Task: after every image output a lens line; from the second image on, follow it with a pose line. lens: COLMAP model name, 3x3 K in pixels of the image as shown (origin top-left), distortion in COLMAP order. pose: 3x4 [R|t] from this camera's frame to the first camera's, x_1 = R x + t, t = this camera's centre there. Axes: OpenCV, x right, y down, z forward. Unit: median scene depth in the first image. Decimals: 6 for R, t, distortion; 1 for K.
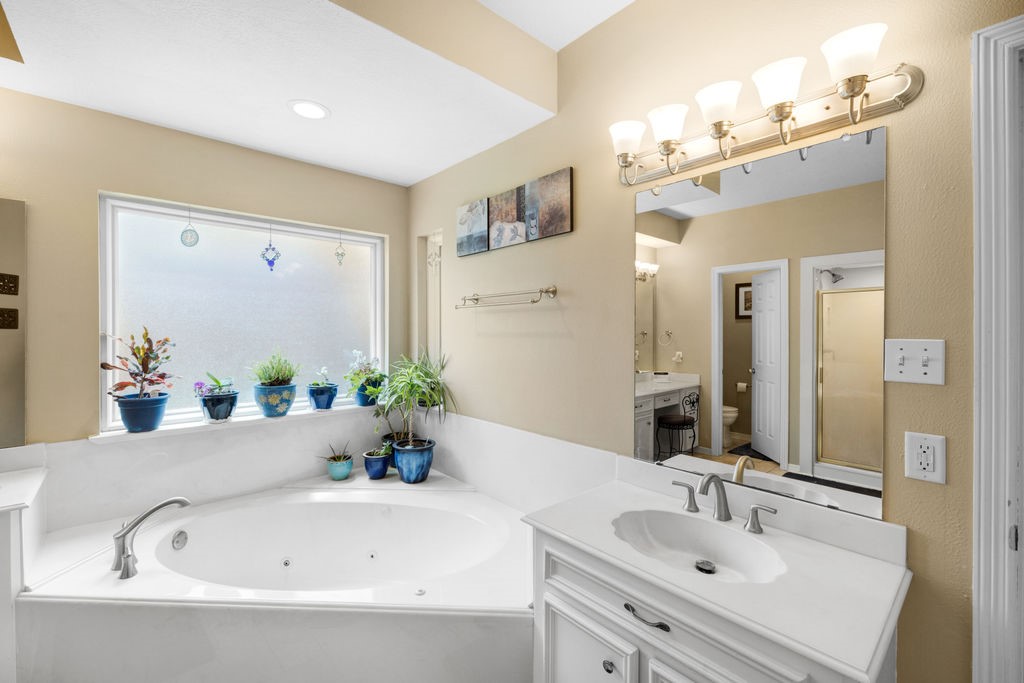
lens RADIAL K [[433.5, 0, 509.0], [0, 433.5, 332.2], [0, 0, 1]] dist [0.000688, 0.000002]
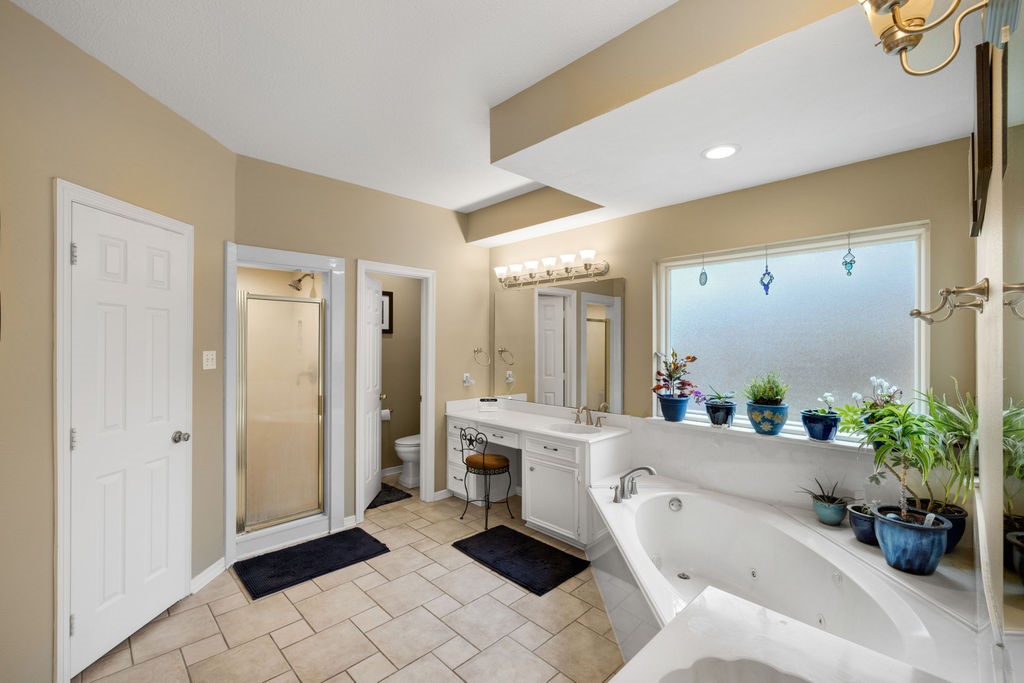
lens RADIAL K [[433.5, 0, 508.8], [0, 433.5, 344.4], [0, 0, 1]] dist [0.000688, 0.000002]
pose [[0.045362, -0.002478, -0.998968, 0.483094], [-0.009577, 0.999950, -0.002915, -0.012140], [0.998925, 0.009699, 0.045336, 0.340058]]
